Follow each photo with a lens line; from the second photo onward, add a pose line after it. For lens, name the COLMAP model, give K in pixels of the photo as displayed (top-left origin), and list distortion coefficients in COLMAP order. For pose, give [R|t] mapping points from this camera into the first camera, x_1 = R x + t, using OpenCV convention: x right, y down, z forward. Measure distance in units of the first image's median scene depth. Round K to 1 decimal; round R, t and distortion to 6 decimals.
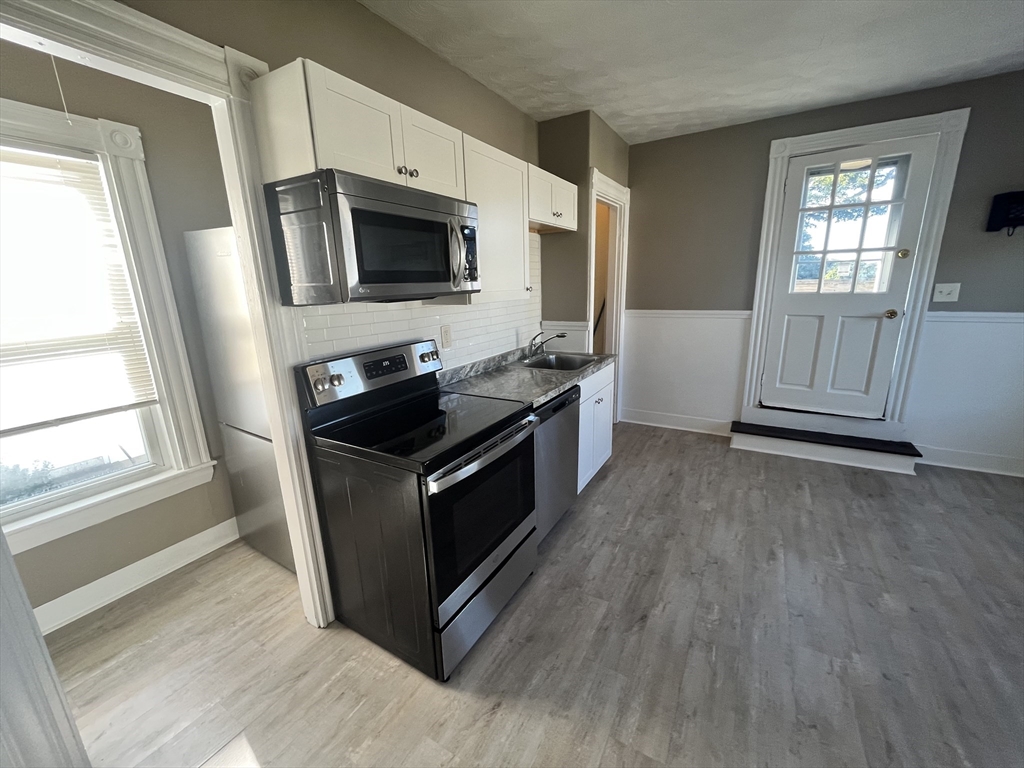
lens RADIAL K [[412.4, 0, 511.9], [0, 412.4, 385.2], [0, 0, 1]] dist [-0.001389, -0.000258]
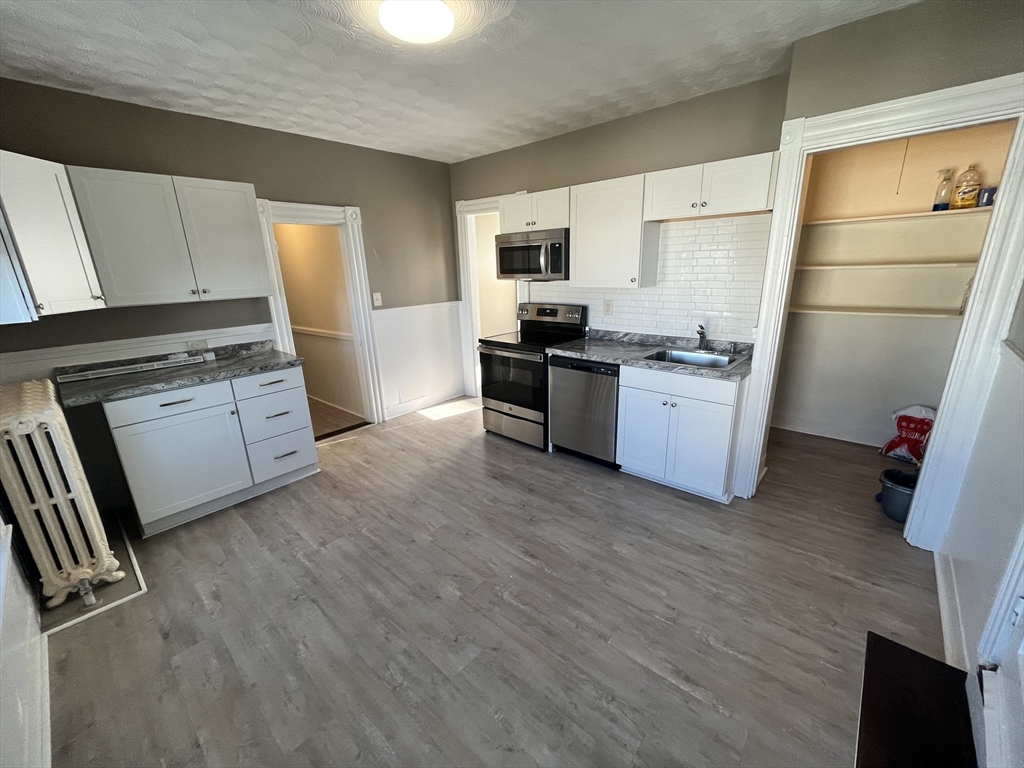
lens RADIAL K [[412.4, 0, 511.9], [0, 412.4, 385.2], [0, 0, 1]] dist [-0.001389, -0.000258]
pose [[-0.197886, 0.307094, -0.930878, 1.334140], [-0.204958, 0.915703, 0.345658, -0.294357], [0.958558, 0.259192, -0.118263, 0.875529]]
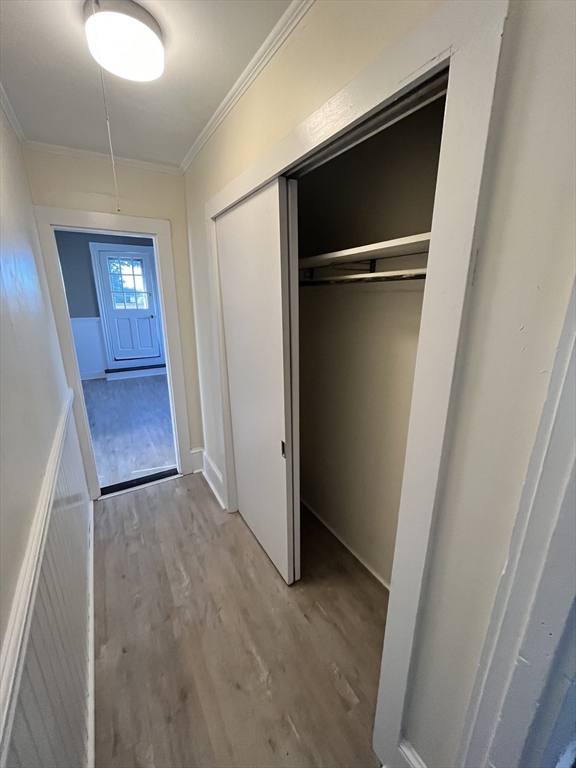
lens RADIAL K [[309.3, 0, 289.6], [0, 309.3, 383.7], [0, 0, 1]] dist [-0.001389, -0.000258]
pose [[0.475707, -0.207746, 0.854719, -0.588355], [0.197586, 0.972114, 0.126310, 0.217824], [-0.857124, 0.108794, 0.503489, -0.923695]]
